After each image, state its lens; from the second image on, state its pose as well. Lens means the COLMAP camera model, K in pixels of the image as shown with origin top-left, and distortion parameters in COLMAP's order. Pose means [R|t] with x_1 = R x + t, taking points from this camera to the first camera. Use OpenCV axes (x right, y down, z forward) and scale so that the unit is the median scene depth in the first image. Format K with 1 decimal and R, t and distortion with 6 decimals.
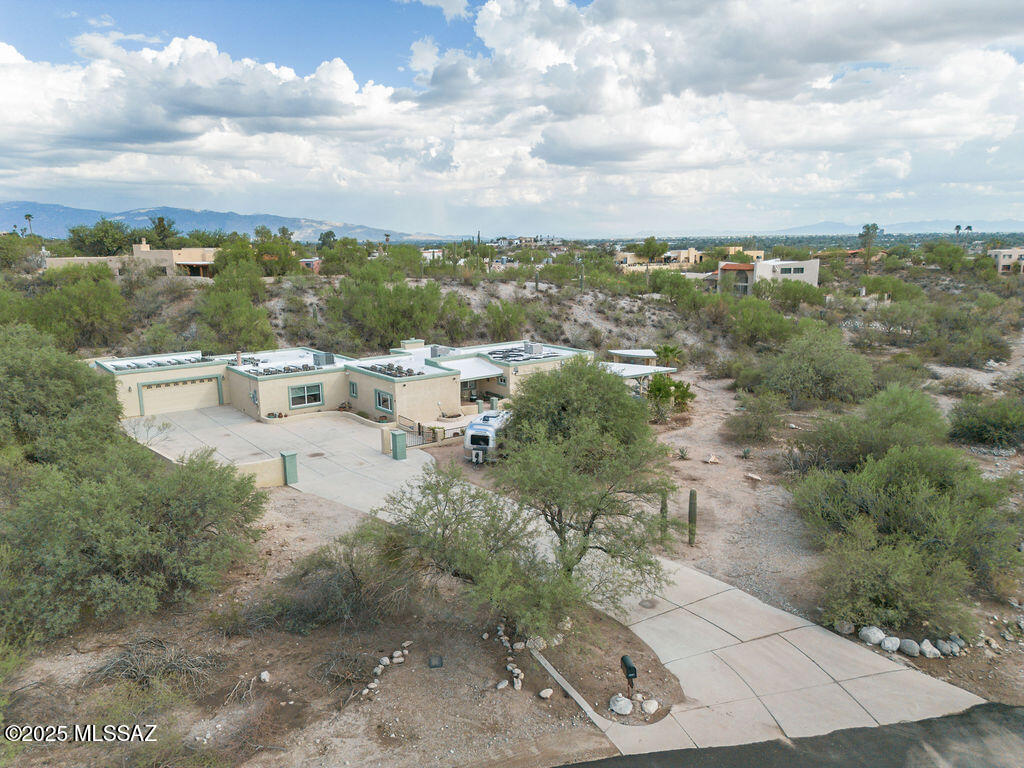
lens RADIAL K [[722.0, 0, 512.0], [0, 722.0, 384.0], [0, 0, 1]] dist [0.110970, -0.140958]
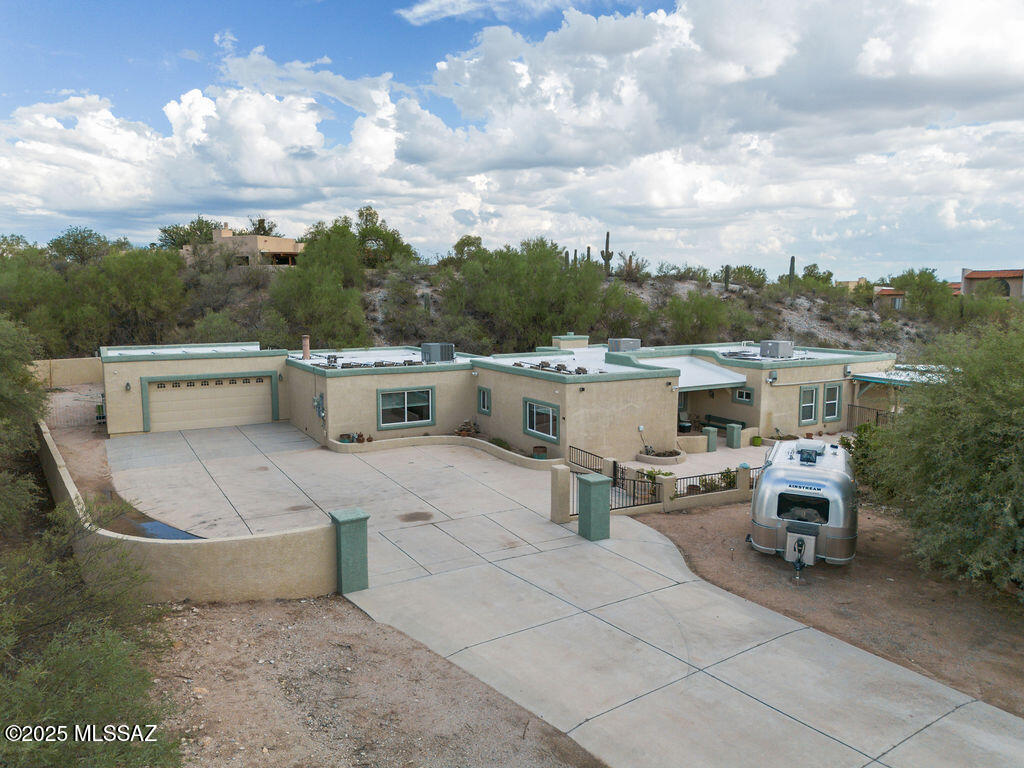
lens RADIAL K [[722.0, 0, 512.0], [0, 722.0, 384.0], [0, 0, 1]] dist [0.110970, -0.140958]
pose [[0.989003, 0.027833, -0.145252, -0.110361], [-0.037850, 0.997058, -0.066659, 0.031440], [0.142970, 0.071424, 0.987147, 0.420552]]
